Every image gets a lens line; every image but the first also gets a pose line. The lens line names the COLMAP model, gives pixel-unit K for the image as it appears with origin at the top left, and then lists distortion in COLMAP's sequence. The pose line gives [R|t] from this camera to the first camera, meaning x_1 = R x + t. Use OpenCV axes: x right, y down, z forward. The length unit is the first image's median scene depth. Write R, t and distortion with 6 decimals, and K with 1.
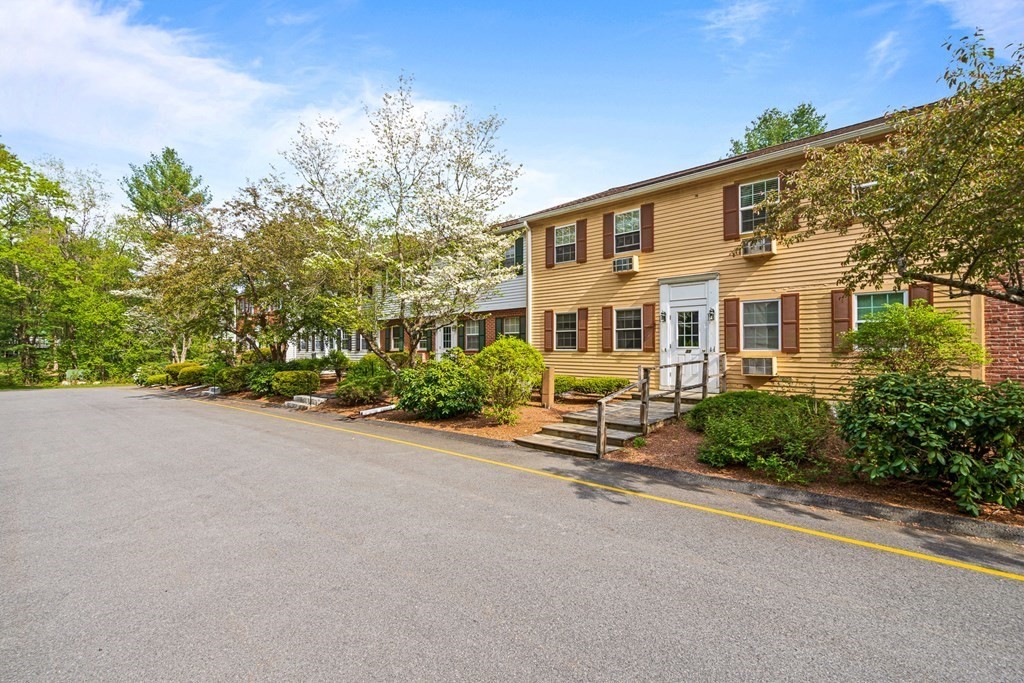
lens RADIAL K [[476.0, 0, 507.3], [0, 476.0, 342.3], [0, 0, 1]] dist [0.001048, 0.000595]
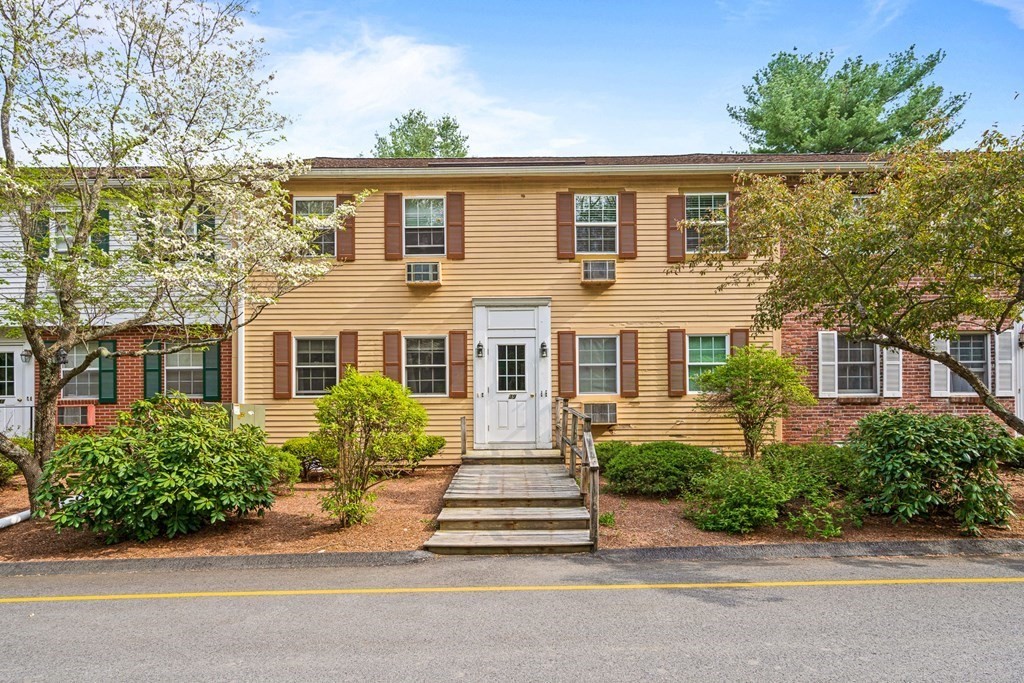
lens RADIAL K [[630.8, 0, 512.0], [0, 630.8, 394.6], [0, 0, 1]] dist [0.009557, 0.000213]
pose [[0.720788, -0.002669, 0.693150, -0.344810], [-0.001932, 0.999981, 0.005860, 0.010403], [-0.693153, -0.005563, 0.720769, 0.283755]]
